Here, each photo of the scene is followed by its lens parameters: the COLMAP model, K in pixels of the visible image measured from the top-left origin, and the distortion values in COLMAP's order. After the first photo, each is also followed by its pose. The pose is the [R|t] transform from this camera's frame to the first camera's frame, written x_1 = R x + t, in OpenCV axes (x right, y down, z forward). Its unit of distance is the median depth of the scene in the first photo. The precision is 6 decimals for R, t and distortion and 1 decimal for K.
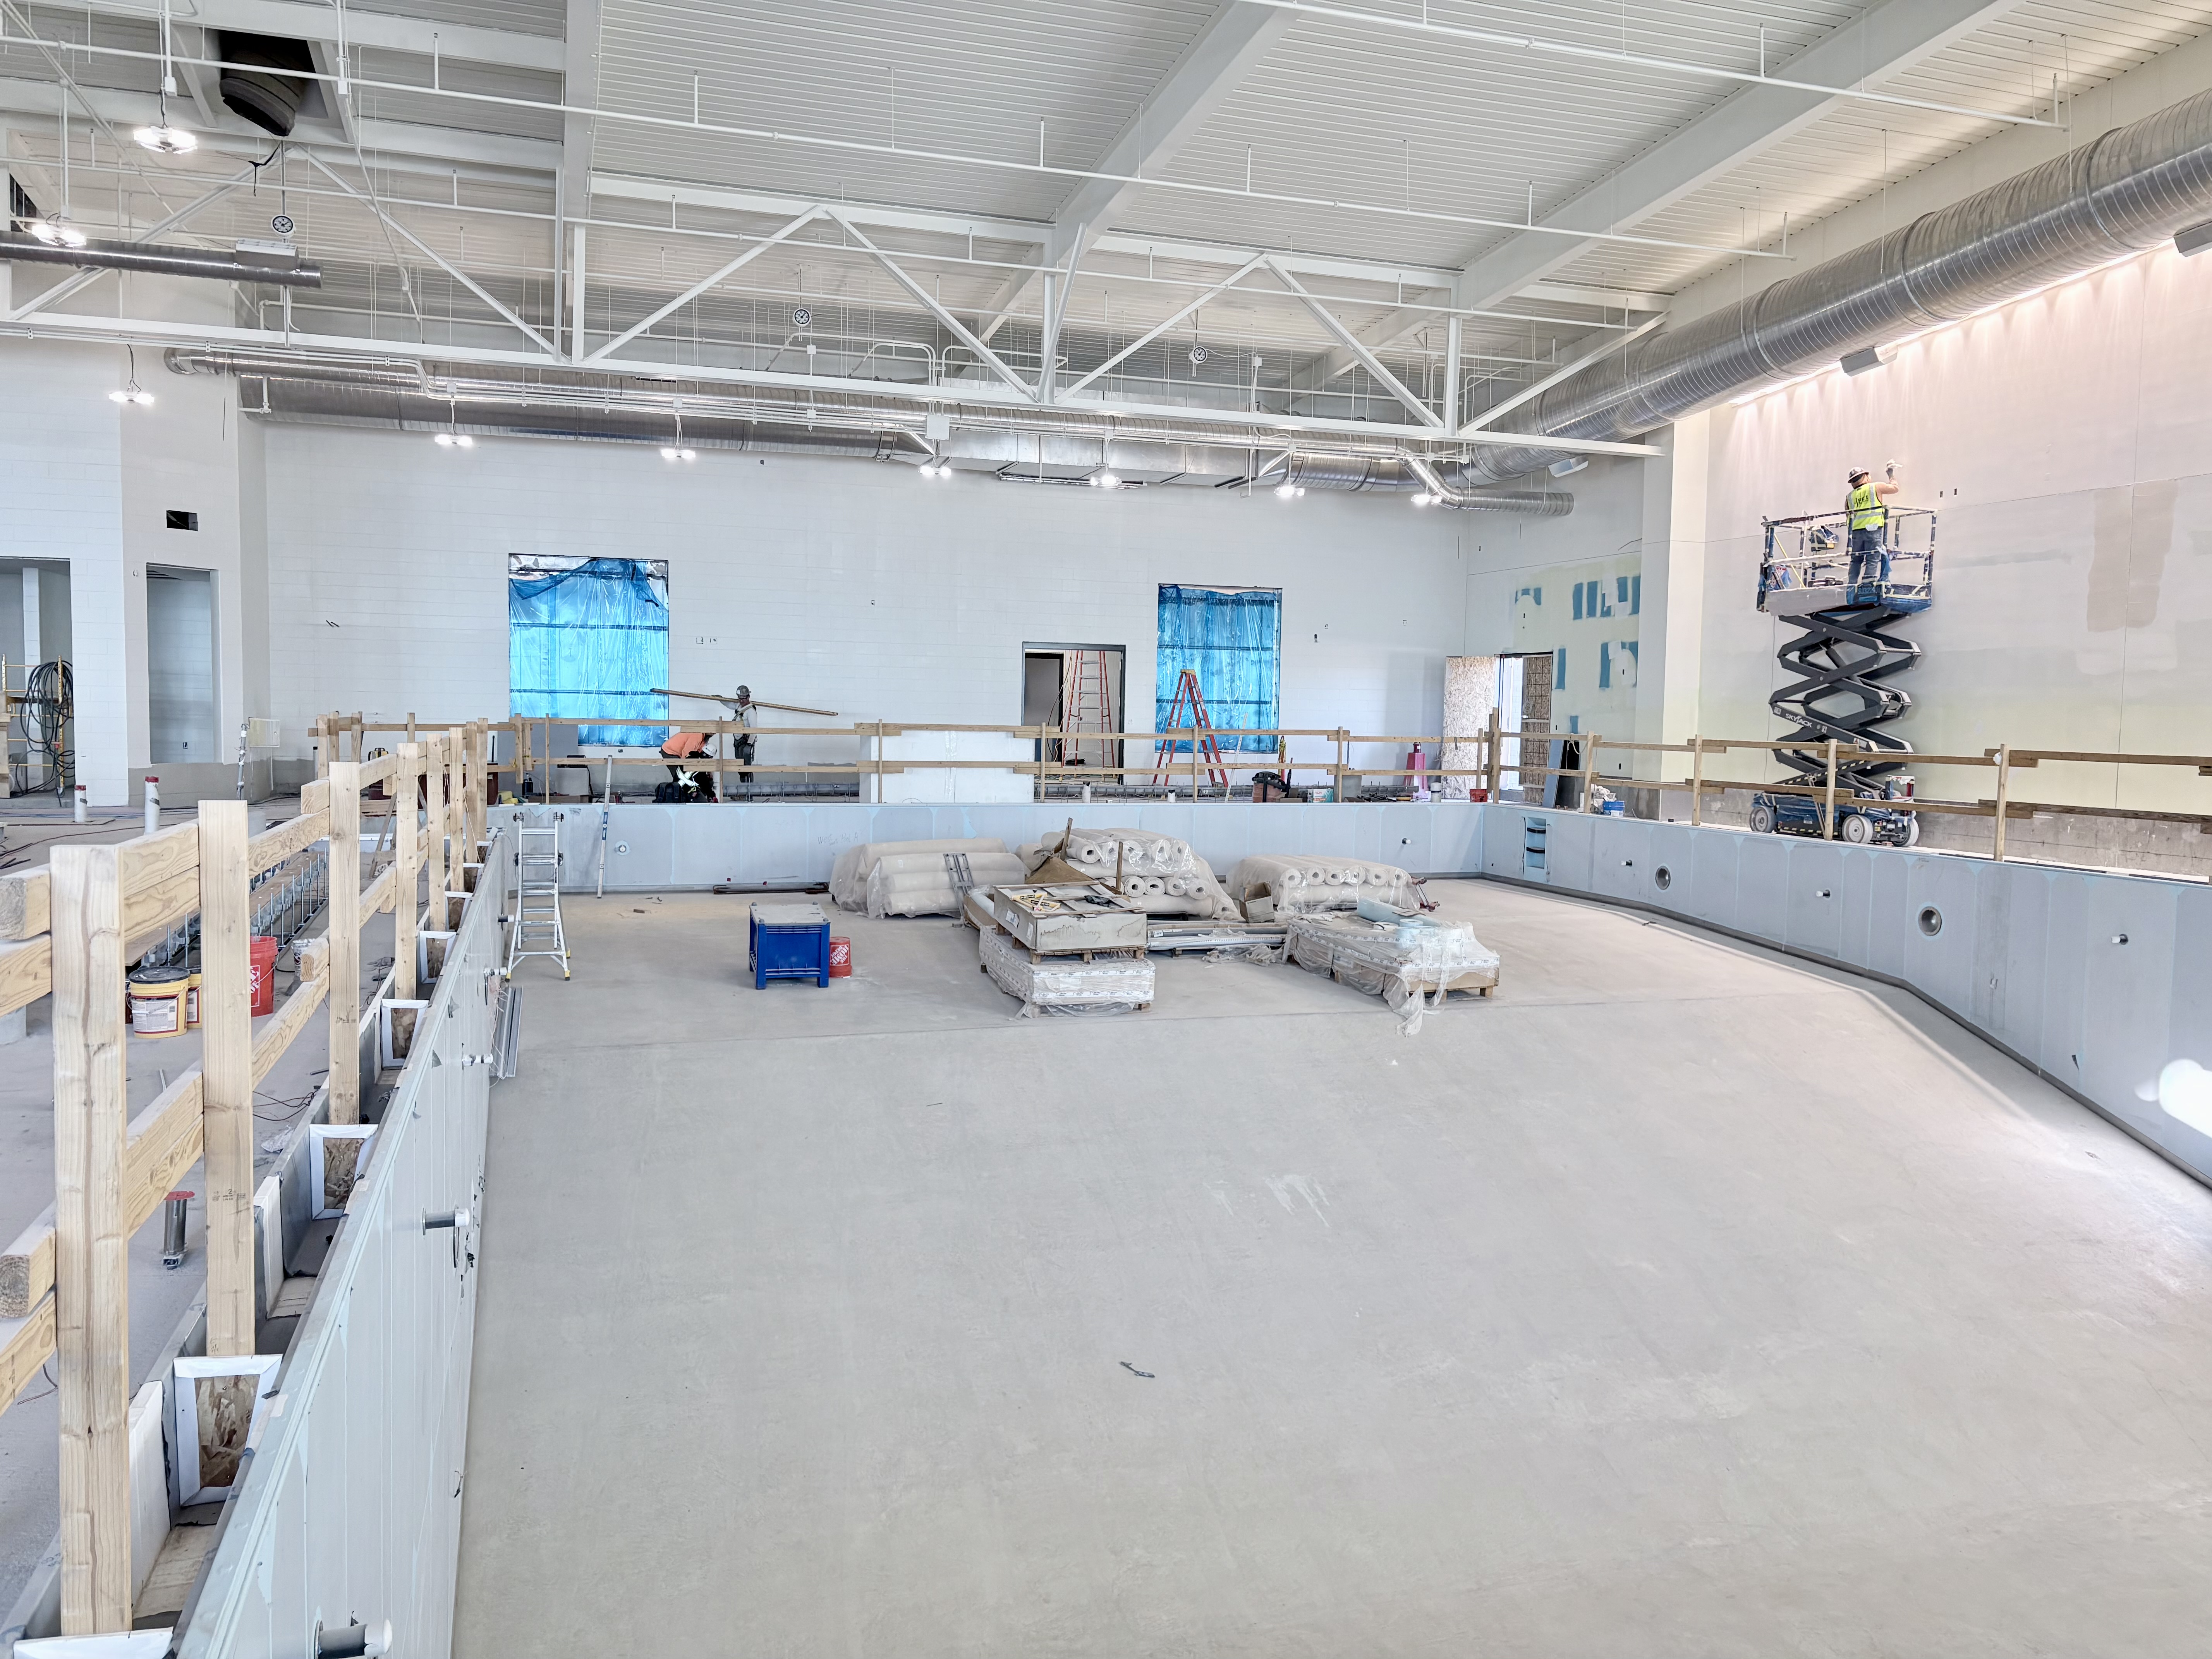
lens RADIAL K [[1681.0, 0, 1104.6], [0, 1681.0, 829.4], [0, 0, 1]] dist [0.002343, 0.001867]
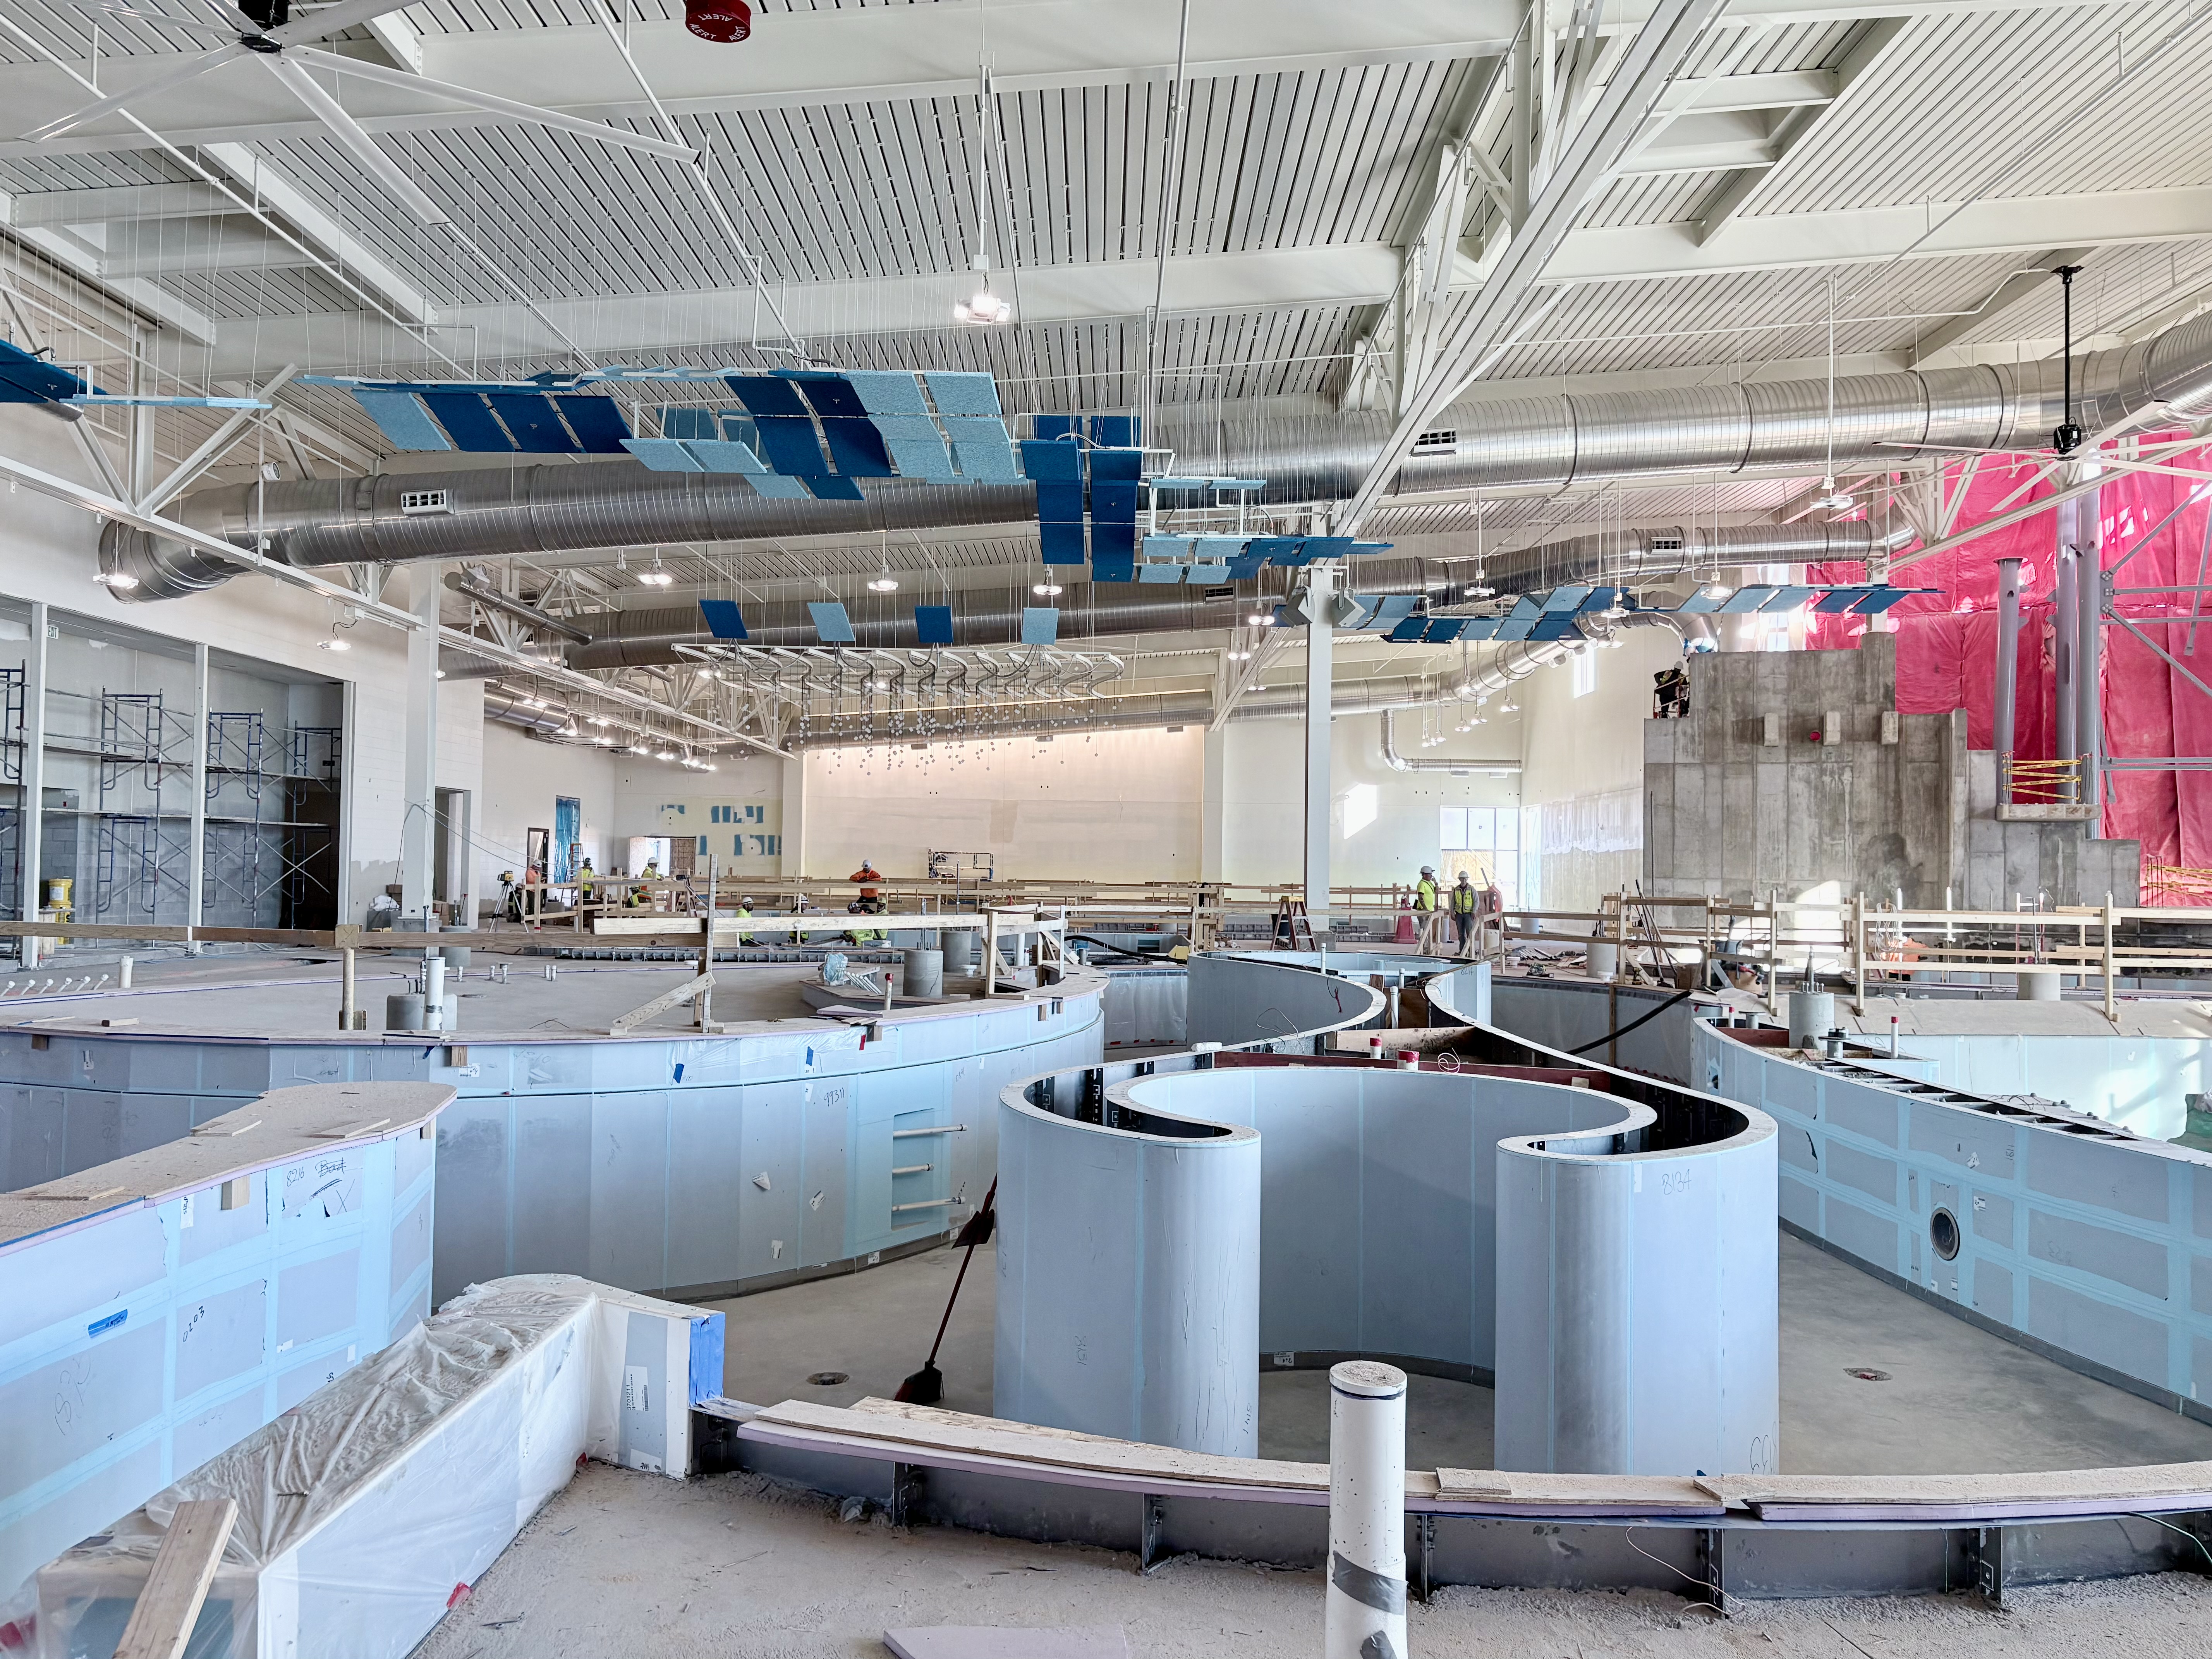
lens RADIAL K [[1681.0, 0, 1105.2], [0, 1681.0, 830.8], [0, 0, 1]] dist [0.002343, 0.001867]
pose [[0.318342, 0.011538, 0.947906, -1.611486], [0.056287, 0.997932, -0.031050, -0.020342], [-0.946303, 0.063239, 0.317034, -0.149460]]
